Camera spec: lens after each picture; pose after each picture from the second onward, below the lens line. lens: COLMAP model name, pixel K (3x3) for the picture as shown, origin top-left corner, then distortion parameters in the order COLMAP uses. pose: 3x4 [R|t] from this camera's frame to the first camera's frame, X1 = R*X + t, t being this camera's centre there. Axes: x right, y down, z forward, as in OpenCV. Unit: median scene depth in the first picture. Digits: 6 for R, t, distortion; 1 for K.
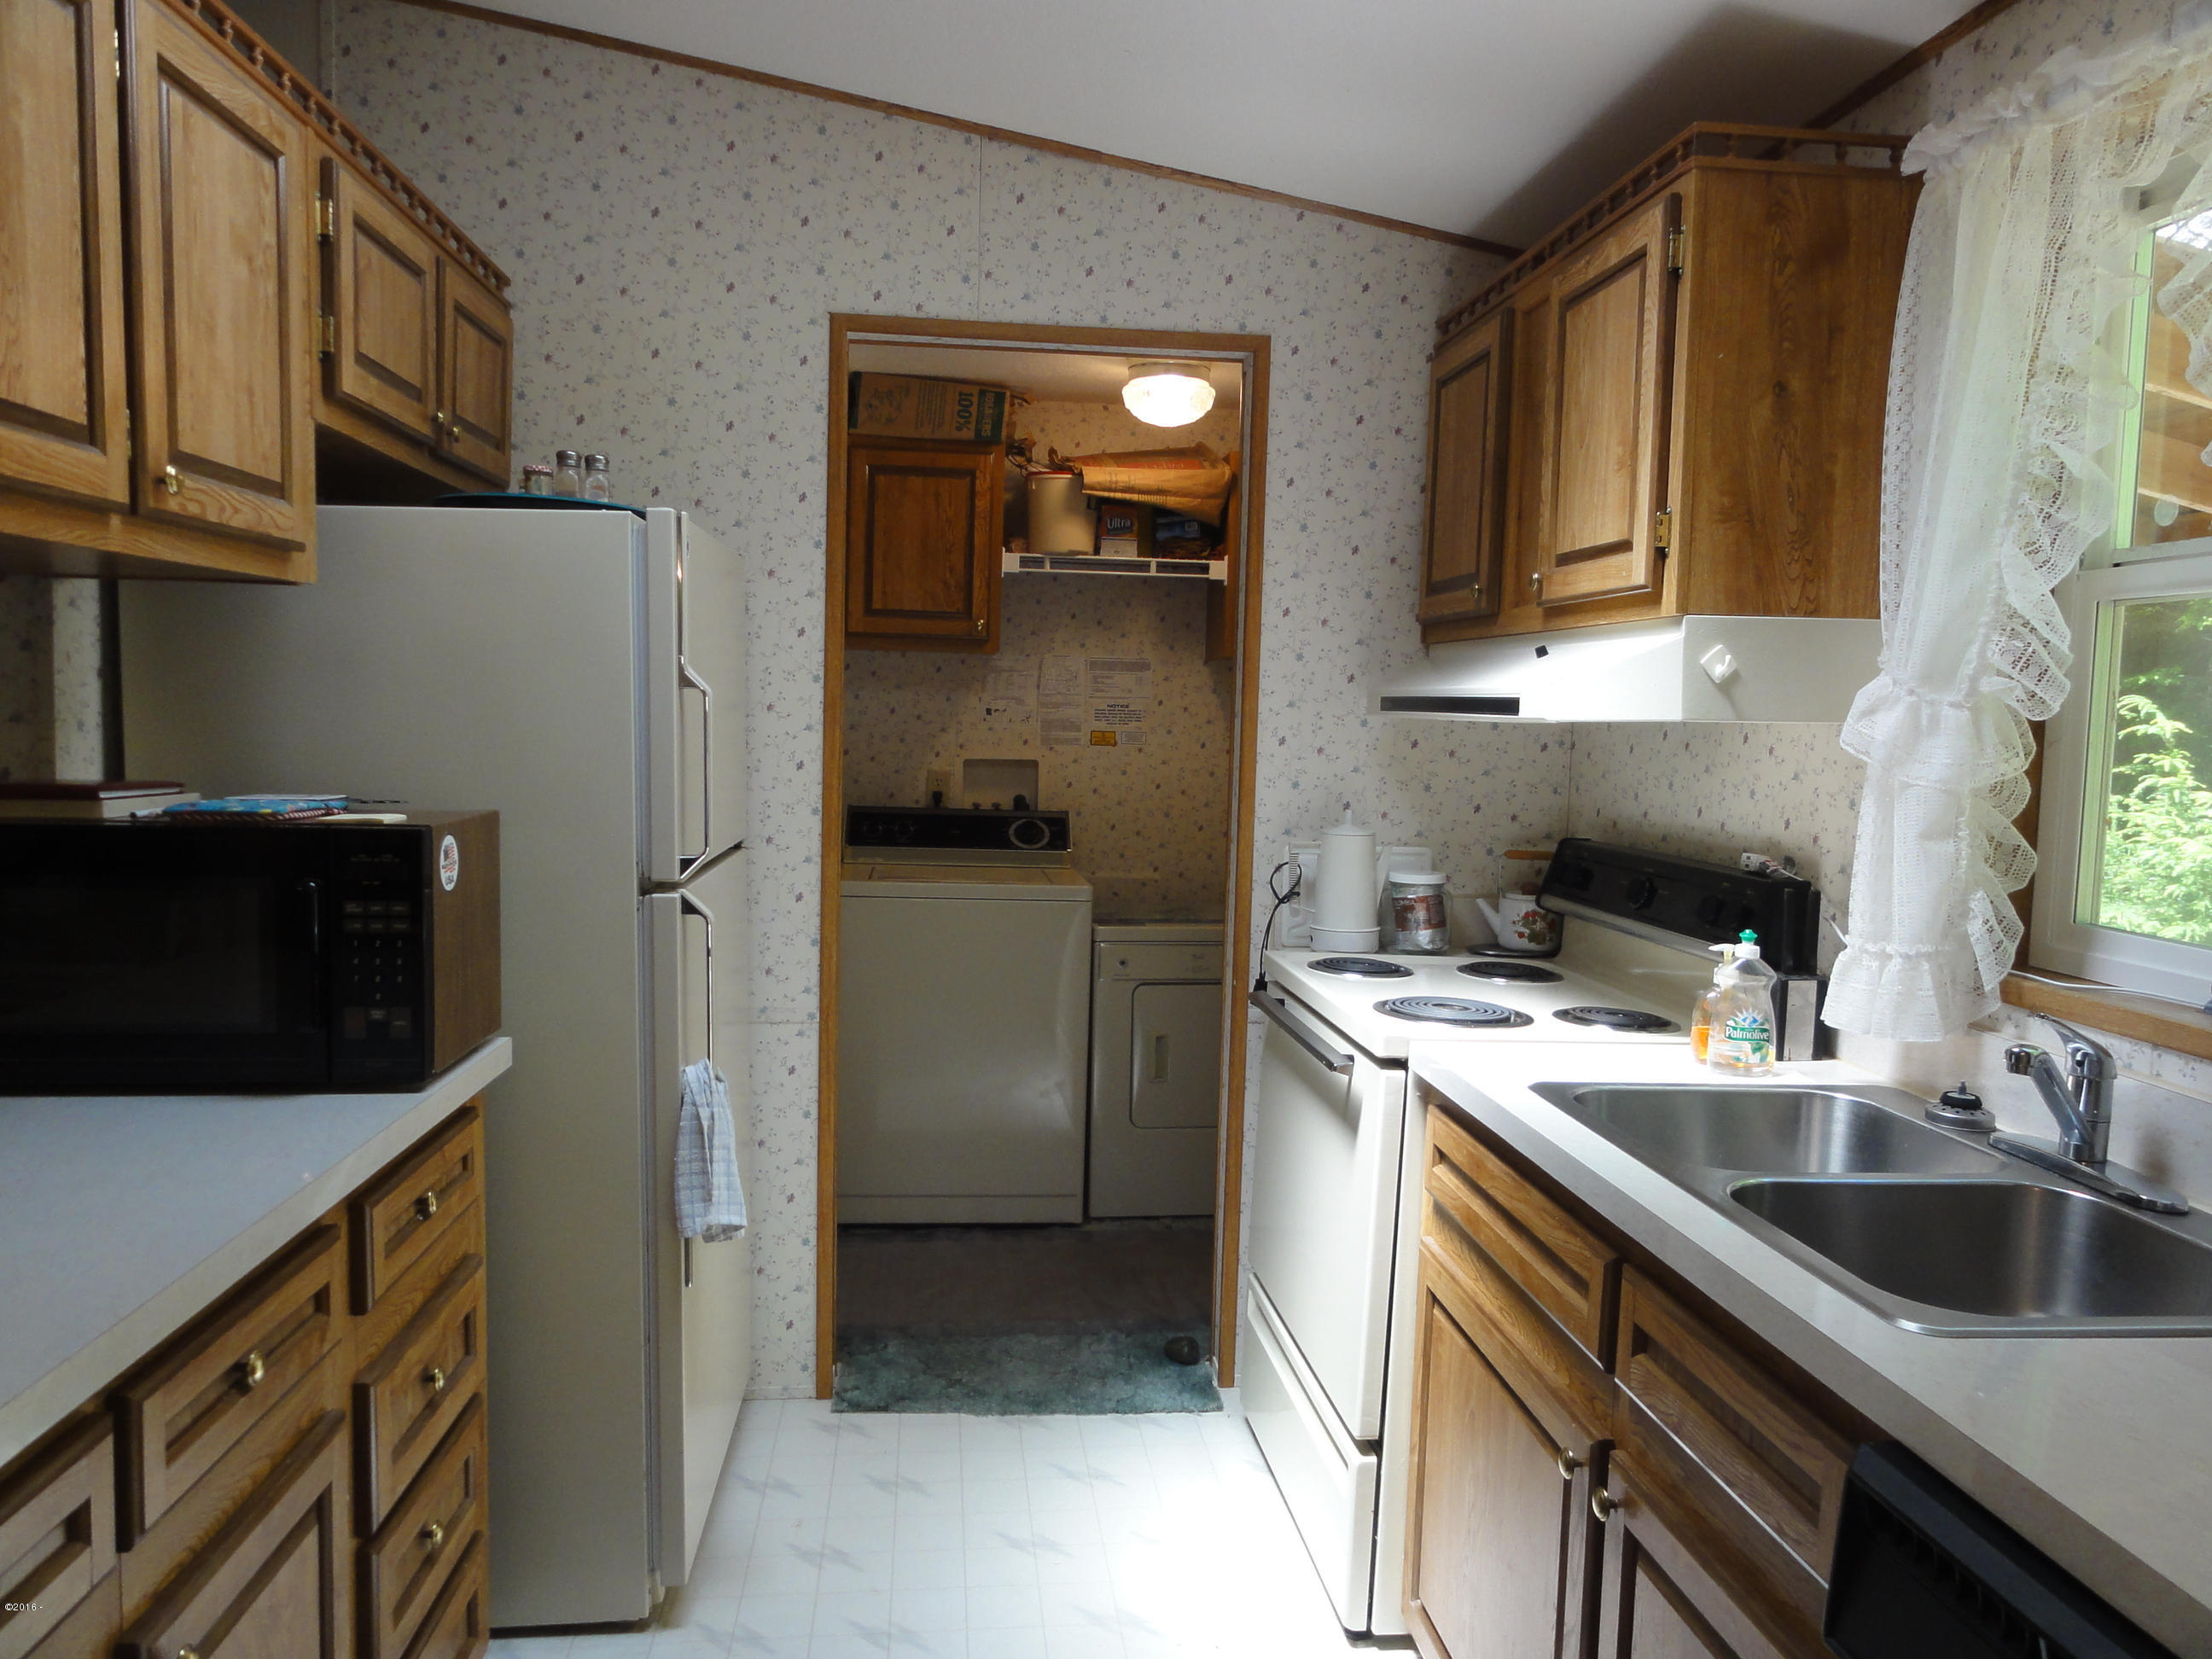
lens RADIAL K [[1562.3, 0, 1110.1], [0, 1562.3, 833.0], [0, 0, 1]] dist [0.000019, -0.001907]
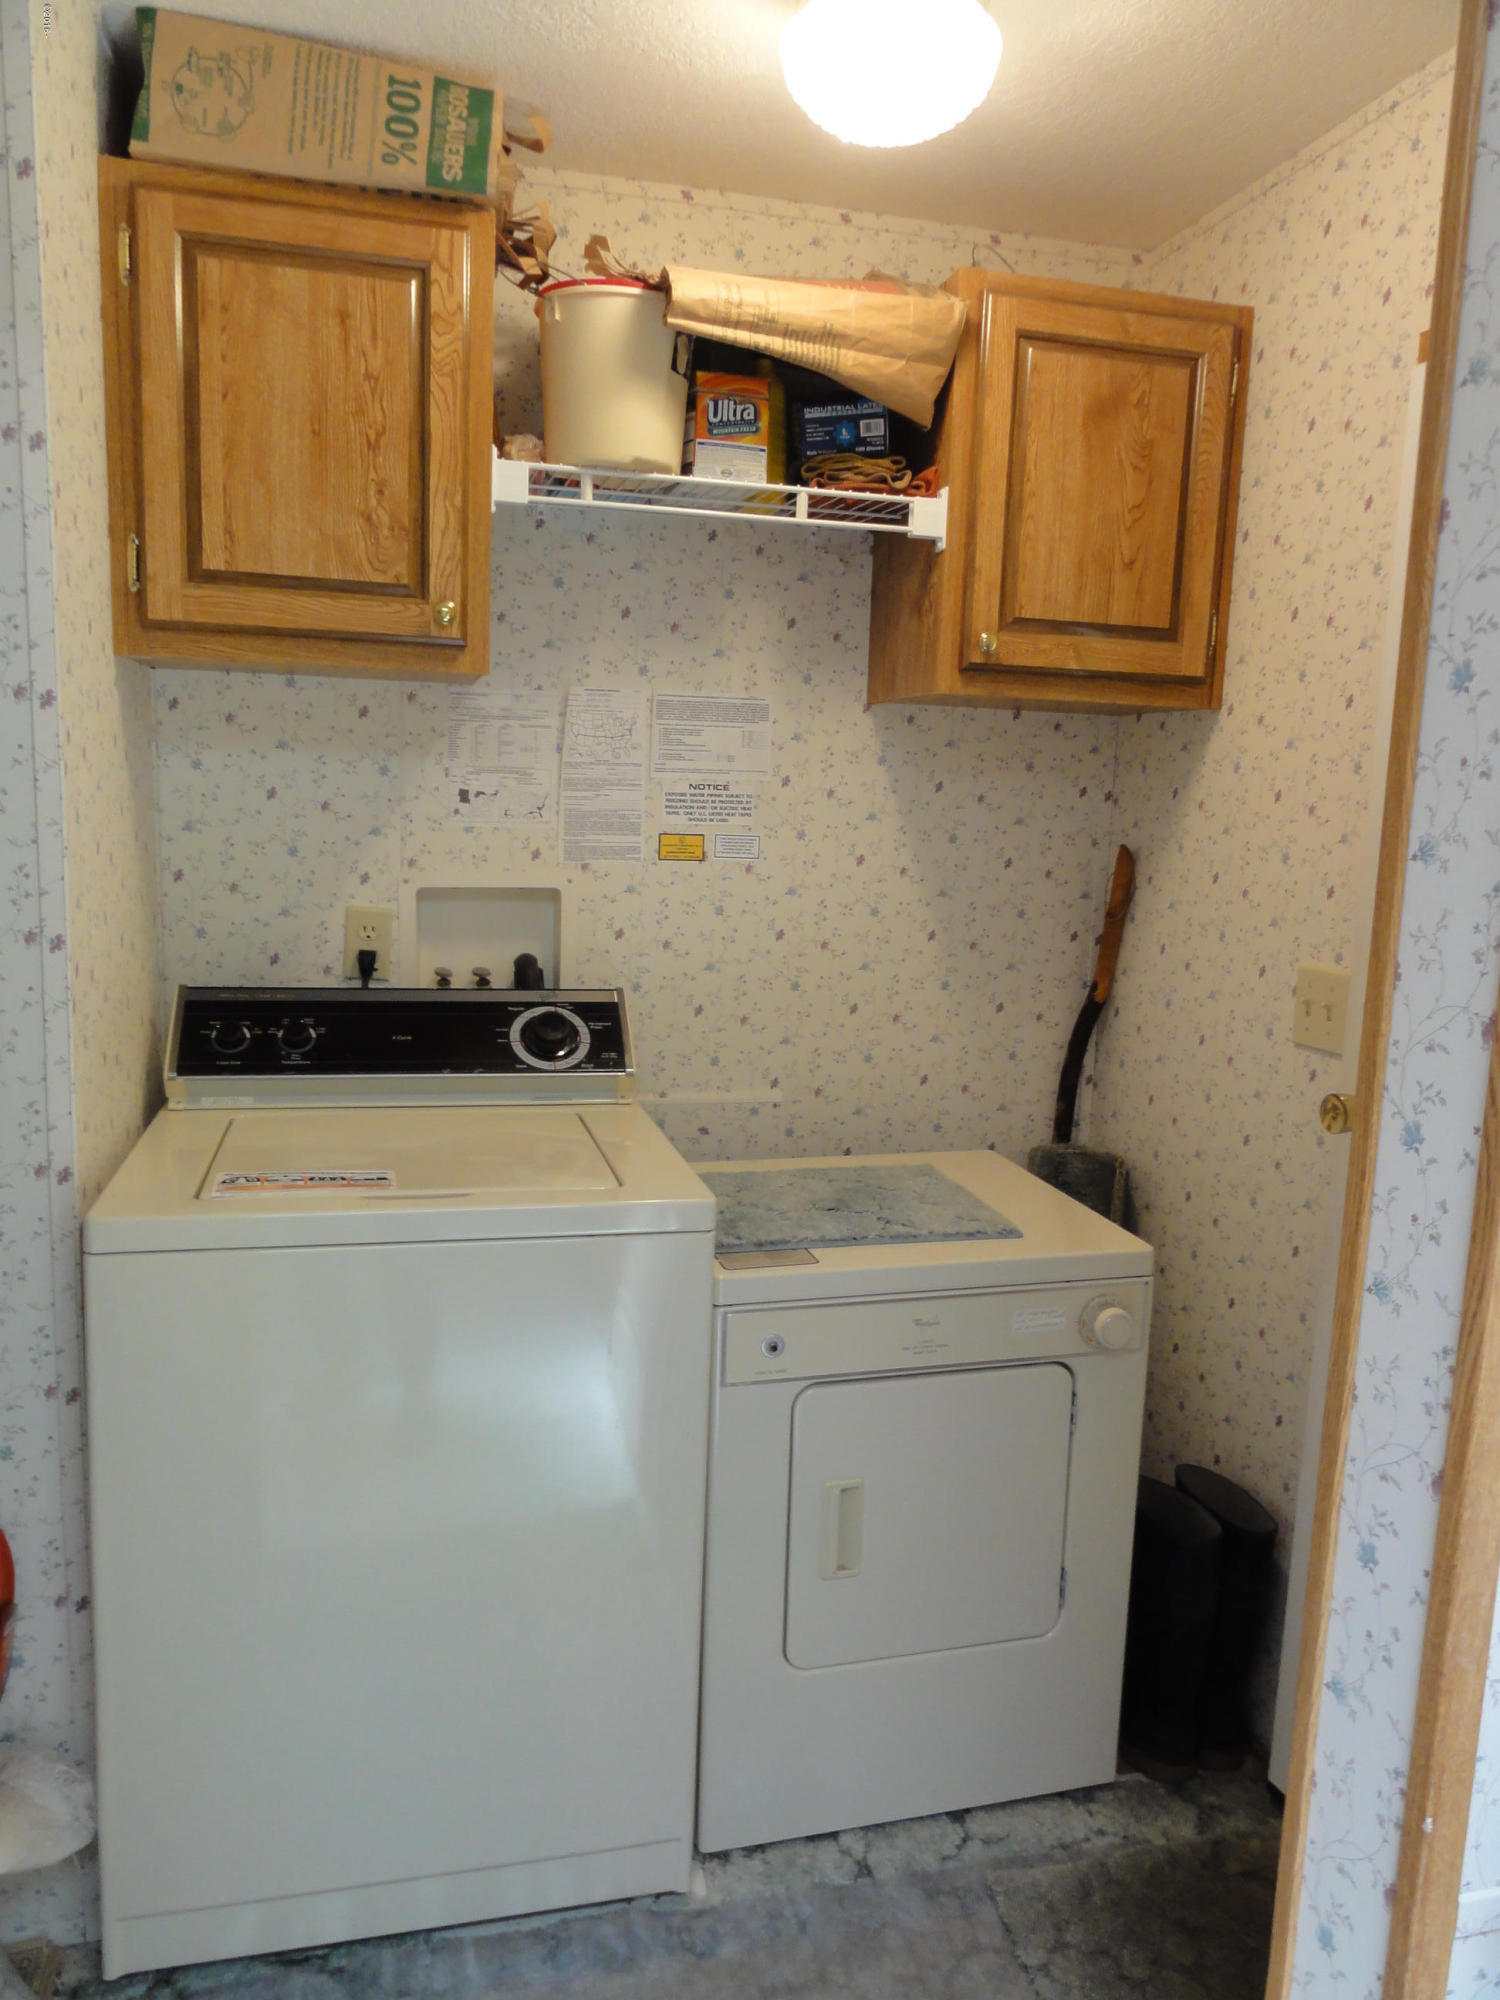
lens RADIAL K [[1412.5, 0, 750.7], [0, 1412.5, 1004.0], [0, 0, 1]] dist [0.000019, -0.001907]
pose [[0.990867, -0.012877, 0.134228, -0.049416], [0.001958, 0.996699, 0.081166, -0.048936], [-0.134830, -0.080162, 0.987621, 0.541457]]
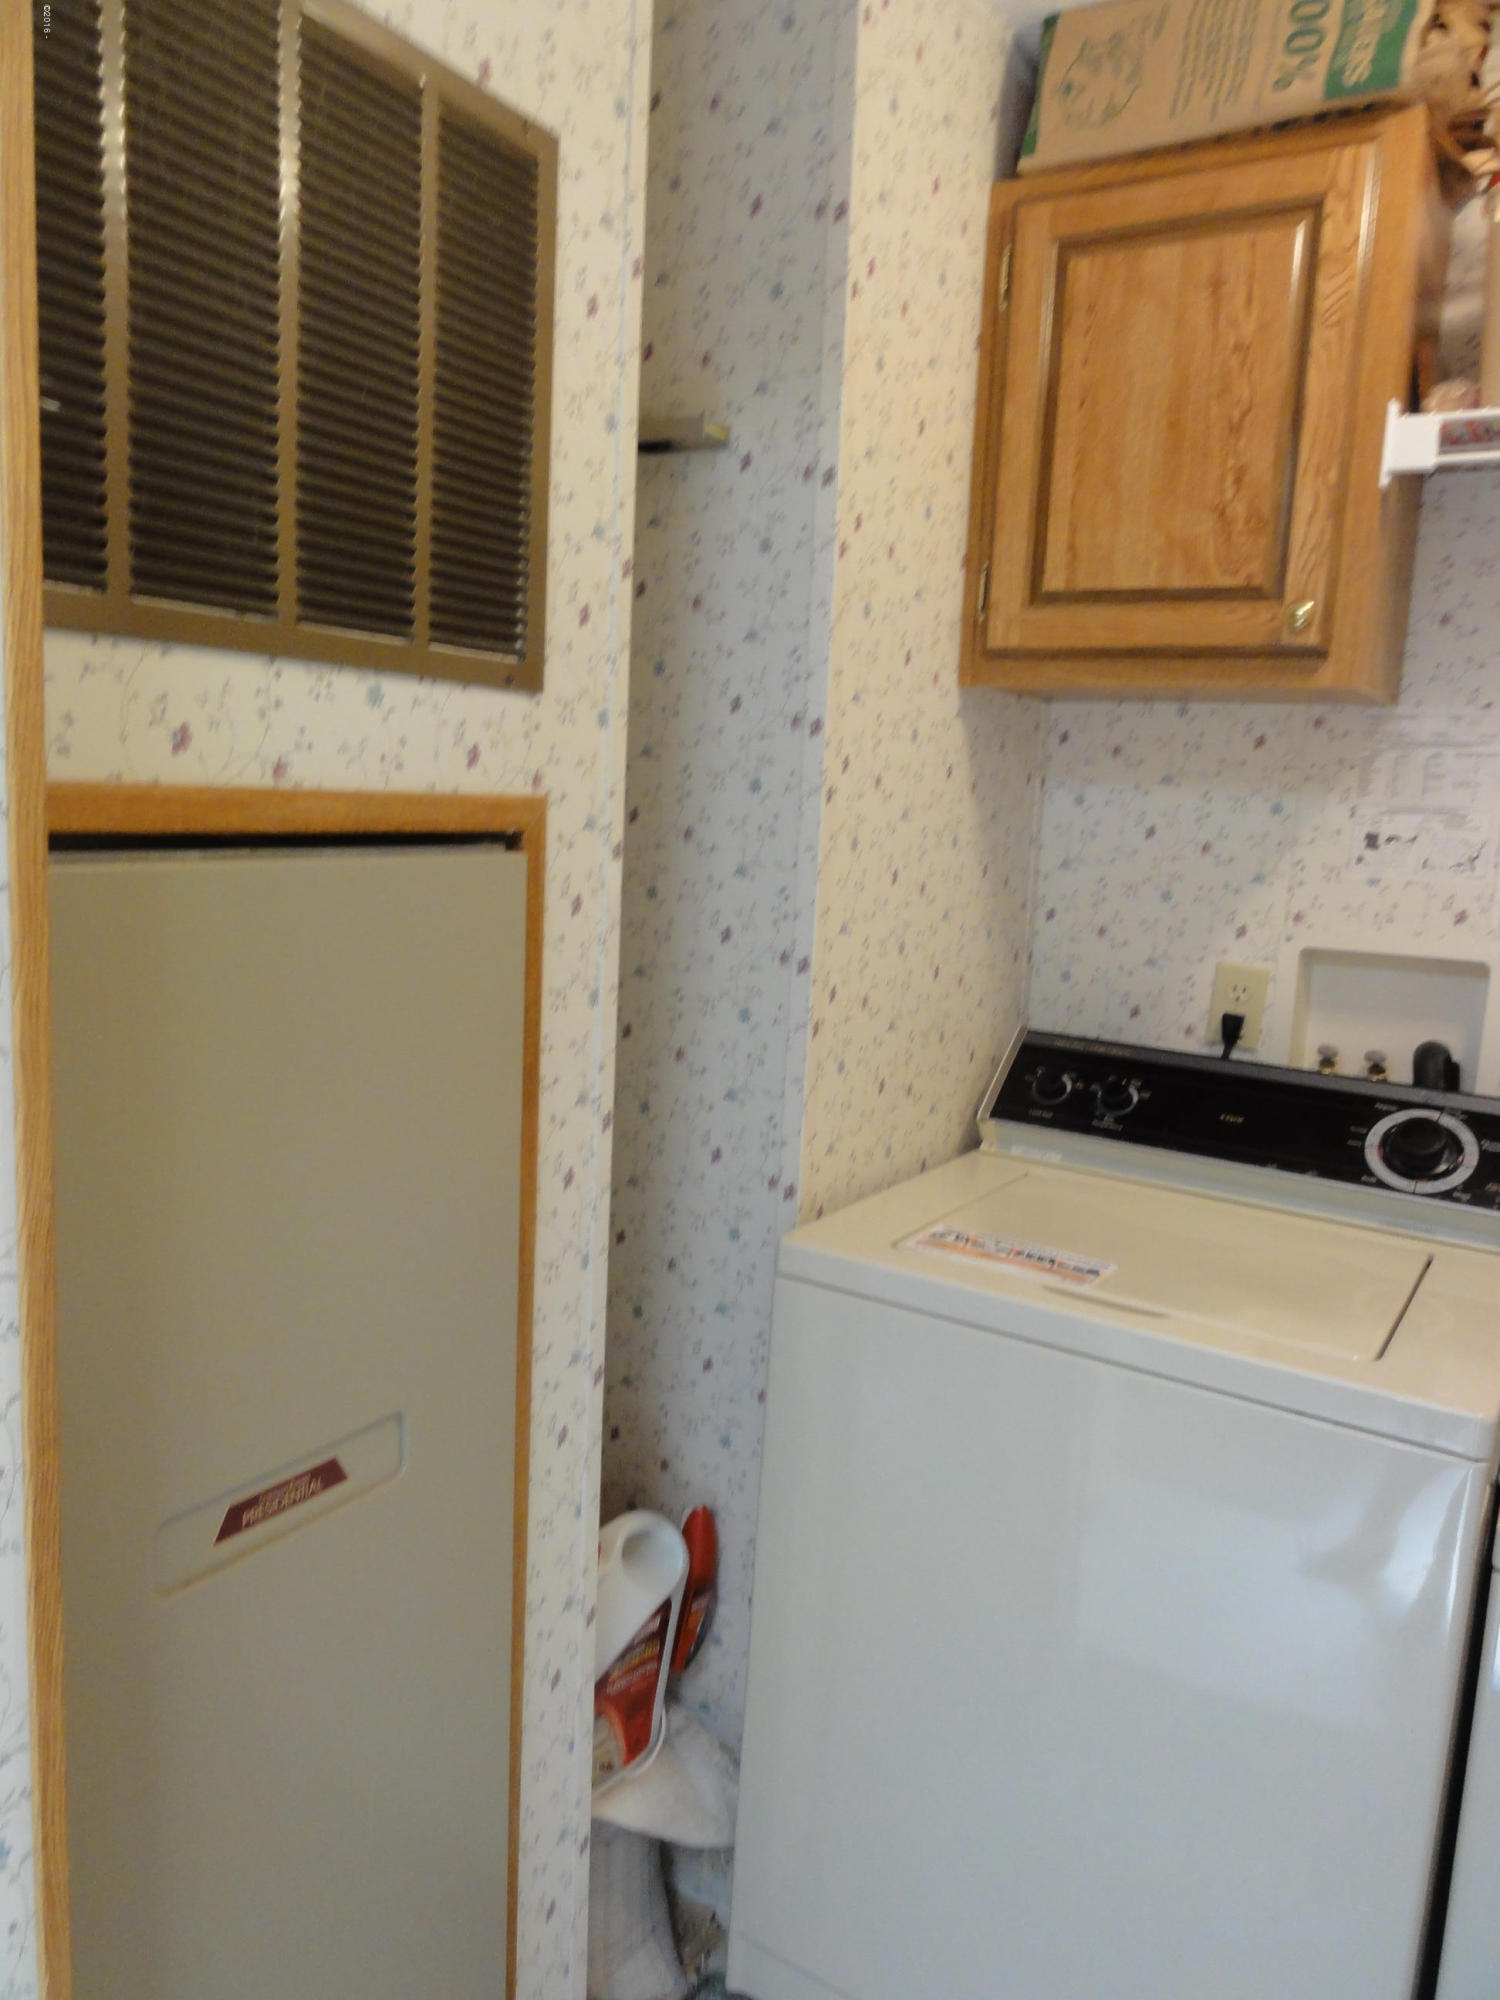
lens RADIAL K [[1412.5, 0, 747.5], [0, 1412.5, 1005.0], [0, 0, 1]] dist [0.000019, -0.001907]
pose [[0.777083, 0.105945, -0.620417, 0.035317], [-0.075709, 0.994308, 0.074965, -0.051569], [0.624828, -0.011284, 0.780681, 0.619465]]
